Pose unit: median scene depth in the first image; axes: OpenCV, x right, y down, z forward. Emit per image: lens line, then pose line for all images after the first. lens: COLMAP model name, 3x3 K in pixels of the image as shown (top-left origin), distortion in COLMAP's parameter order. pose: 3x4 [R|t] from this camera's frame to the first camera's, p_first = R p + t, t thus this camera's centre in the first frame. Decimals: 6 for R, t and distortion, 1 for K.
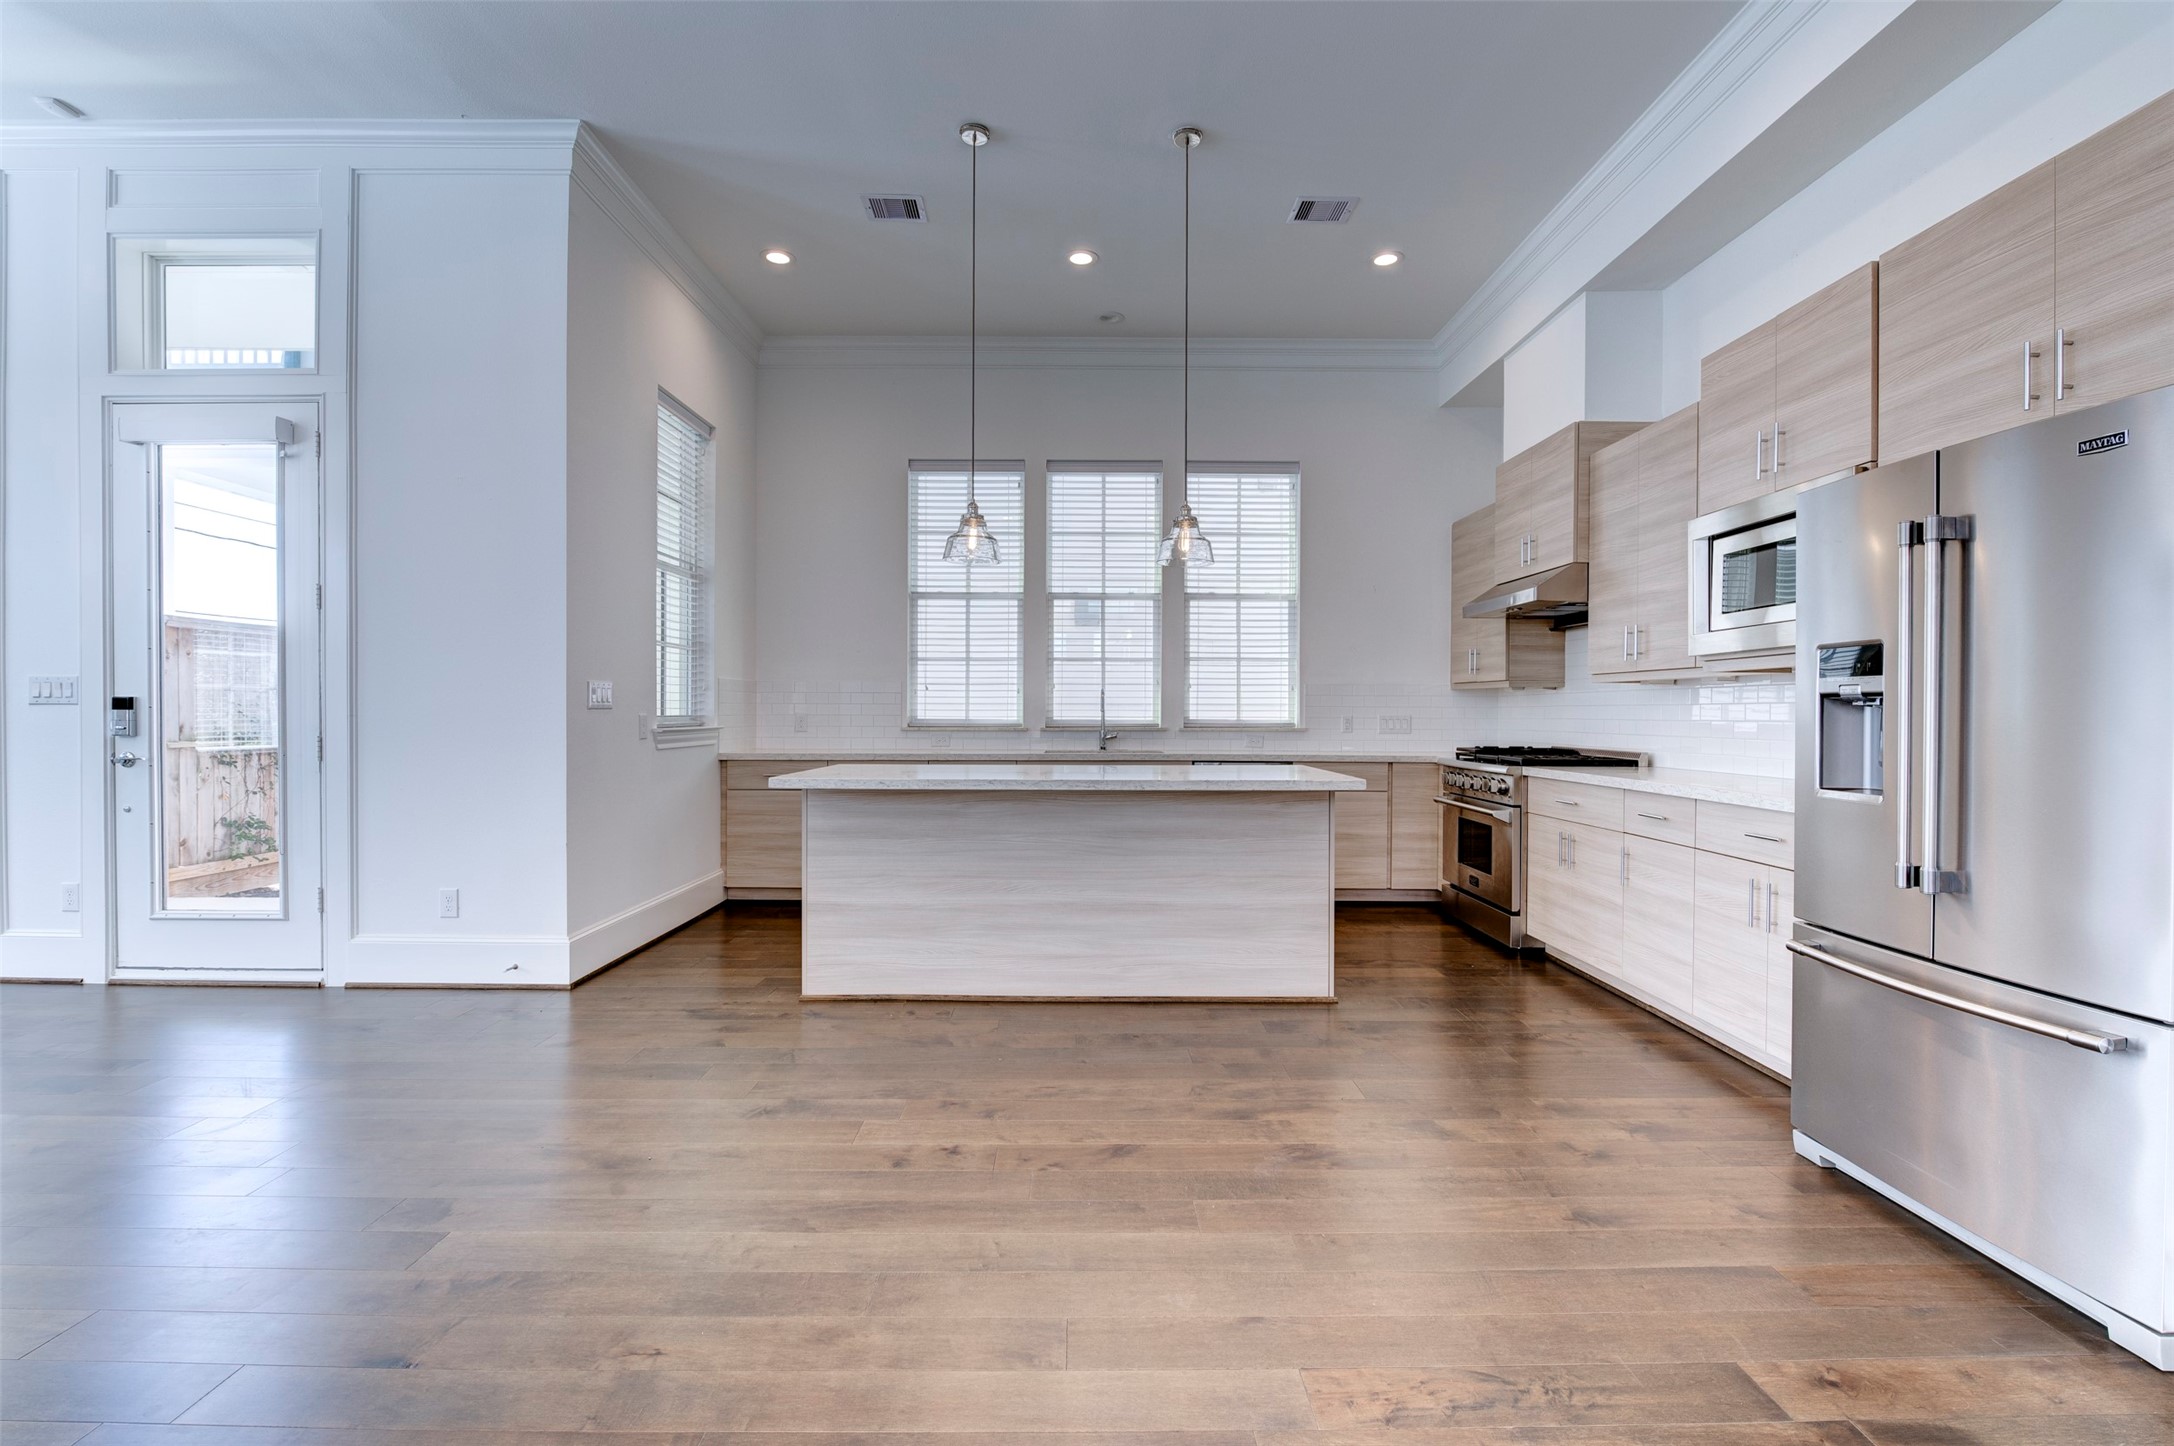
lens RADIAL K [[977.2, 0, 1087.0], [0, 977.2, 723.0], [0, 0, 1]] dist [-0.013068, -0.000676]
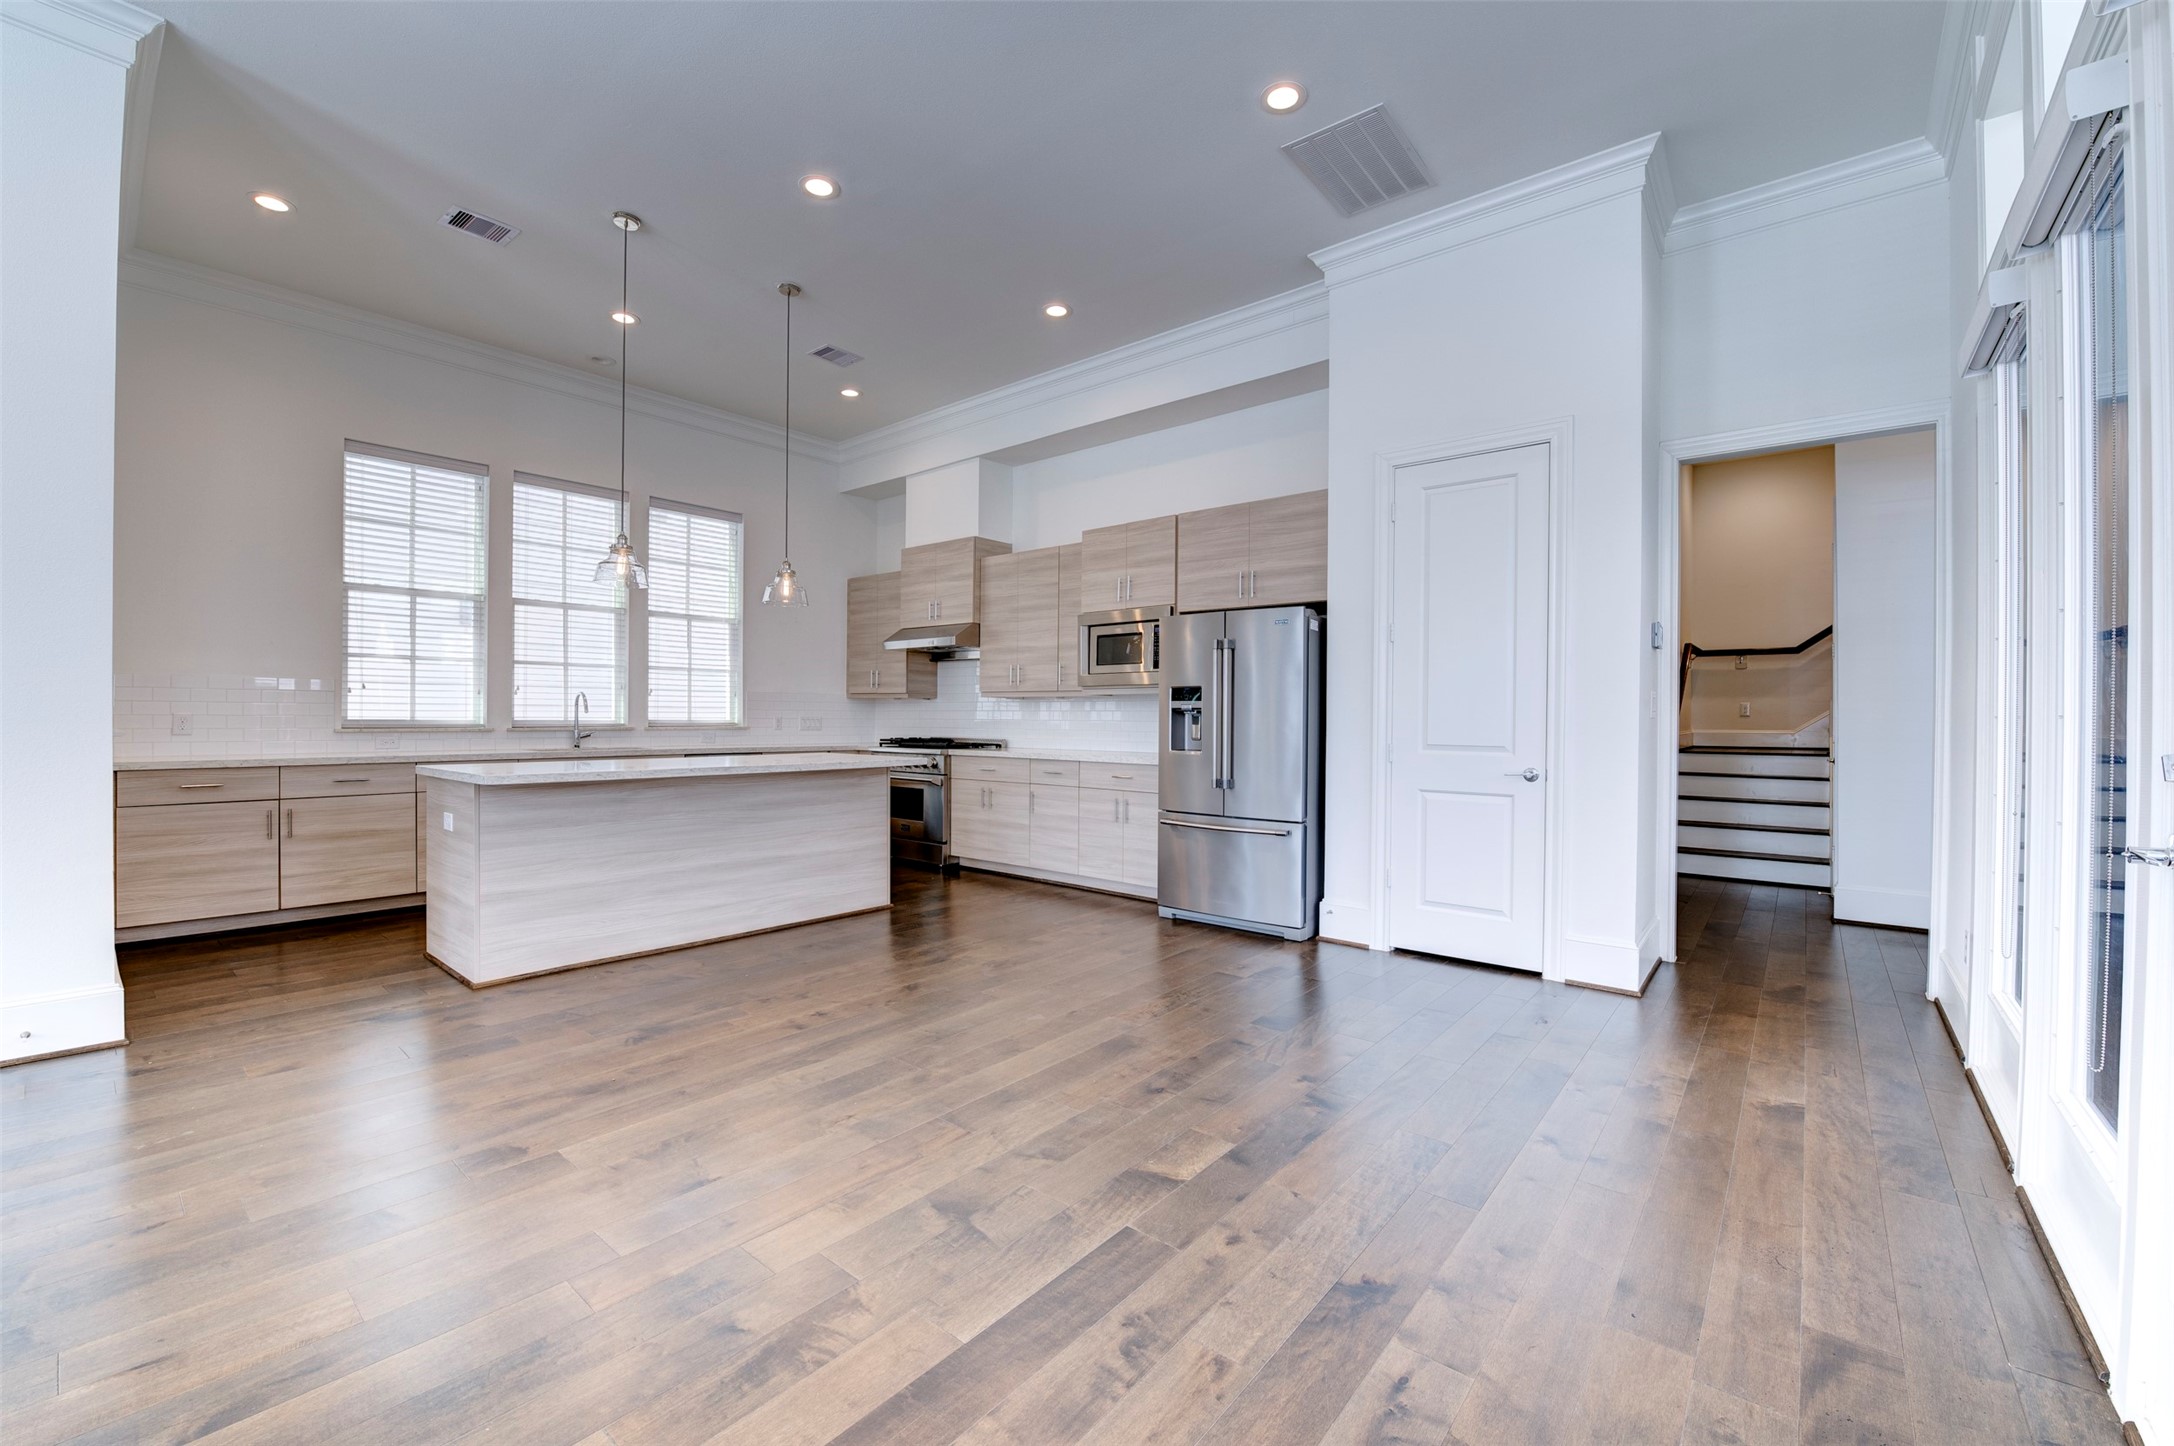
lens RADIAL K [[875.9, 0, 1087.0], [0, 875.9, 723.0], [0, 0, 1]] dist [-0.011301, -0.003544]
pose [[0.649014, -0.004219, 0.760764, -0.538925], [0.003482, 0.999991, 0.002576, -0.000971], [-0.760768, 0.000977, 0.649023, -0.099372]]
